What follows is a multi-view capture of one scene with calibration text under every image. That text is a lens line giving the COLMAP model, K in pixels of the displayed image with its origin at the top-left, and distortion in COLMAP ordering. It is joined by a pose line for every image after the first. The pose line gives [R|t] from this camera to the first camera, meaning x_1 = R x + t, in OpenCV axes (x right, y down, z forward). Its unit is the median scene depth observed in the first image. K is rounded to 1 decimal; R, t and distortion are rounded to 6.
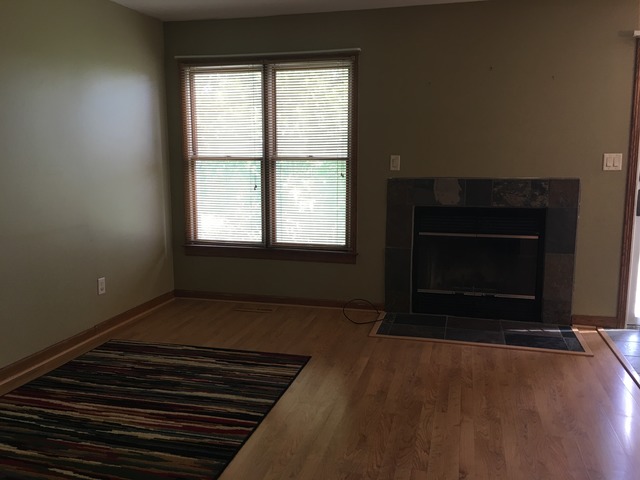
lens RADIAL K [[552.9, 0, 324.7], [0, 552.9, 238.8], [0, 0, 1]] dist [0.092675, -0.126604]
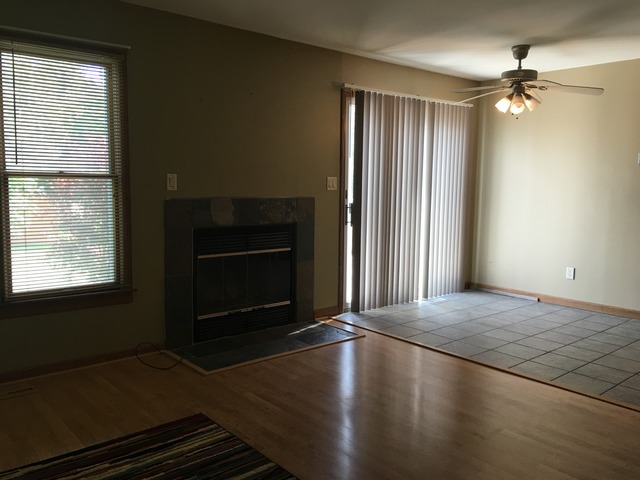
lens RADIAL K [[552.9, 0, 324.7], [0, 552.9, 238.8], [0, 0, 1]] dist [0.092675, -0.126604]
pose [[0.559605, -0.078317, 0.825051, -0.511836], [0.105732, 0.994137, 0.022653, -0.041251], [-0.821987, 0.074558, 0.564604, 0.305382]]
